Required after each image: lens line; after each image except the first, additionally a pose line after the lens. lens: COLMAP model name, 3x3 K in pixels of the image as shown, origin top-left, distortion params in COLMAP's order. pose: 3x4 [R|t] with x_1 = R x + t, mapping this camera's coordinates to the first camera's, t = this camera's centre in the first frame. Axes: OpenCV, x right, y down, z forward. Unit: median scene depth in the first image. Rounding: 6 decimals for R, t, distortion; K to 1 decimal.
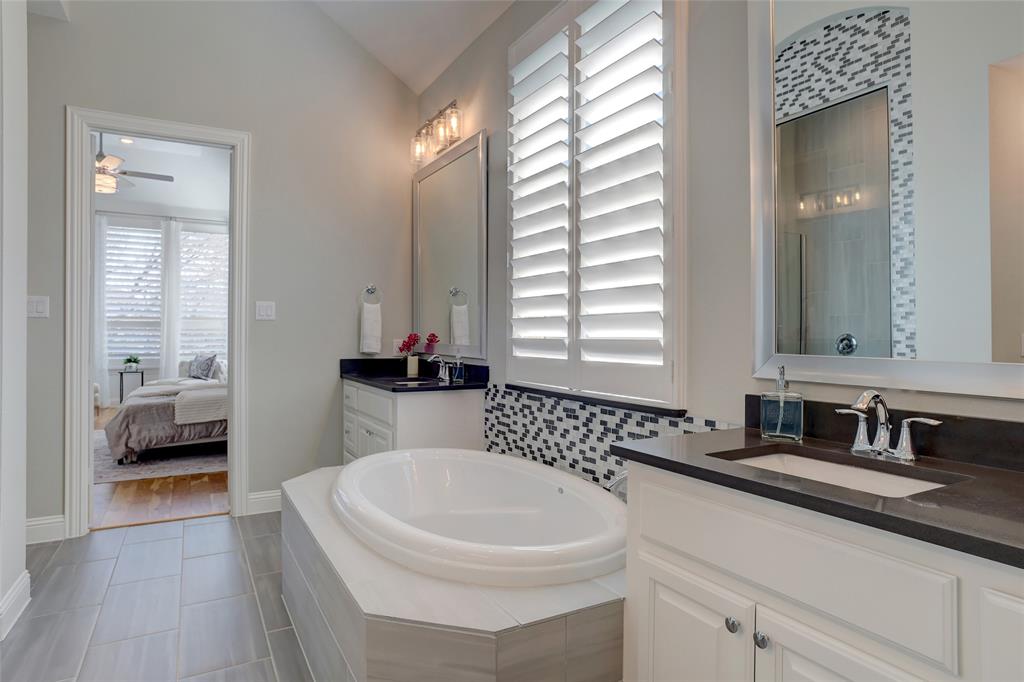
lens RADIAL K [[579.4, 0, 508.3], [0, 579.4, 333.6], [0, 0, 1]] dist [-0.034413, -0.000787]
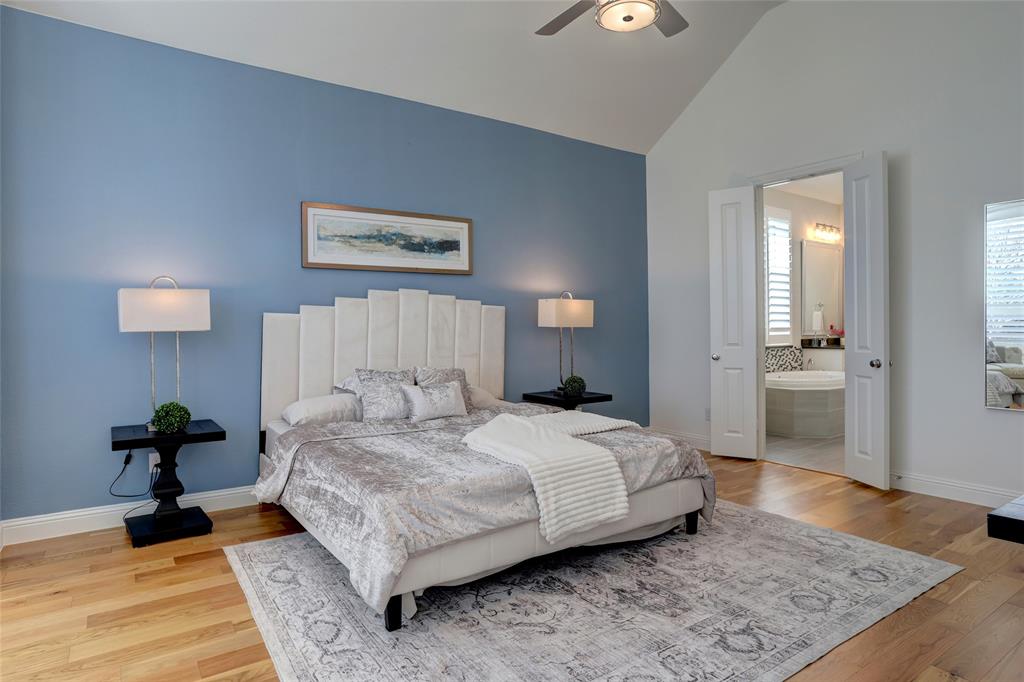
lens RADIAL K [[579.4, 0, 515.7], [0, 579.4, 336.1], [0, 0, 1]] dist [-0.034413, -0.000787]
pose [[-0.103687, -0.010327, 0.994556, -0.777779], [0.013001, 0.999847, 0.011737, 0.001141], [-0.994525, 0.014148, -0.103536, 0.759104]]
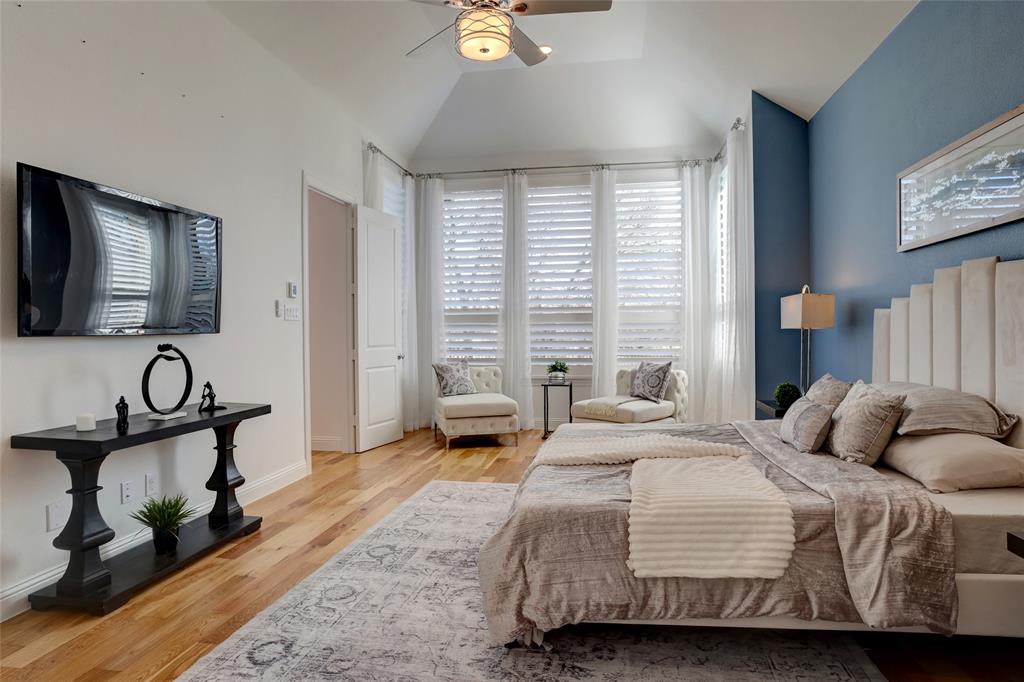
lens RADIAL K [[579.4, 0, 513.7], [0, 579.4, 336.6], [0, 0, 1]] dist [-0.034413, -0.000787]
pose [[0.776899, -0.002301, -0.629621, -0.252142], [0.010859, 0.999894, 0.009745, -0.000039], [0.629532, -0.014408, 0.776841, 0.412822]]
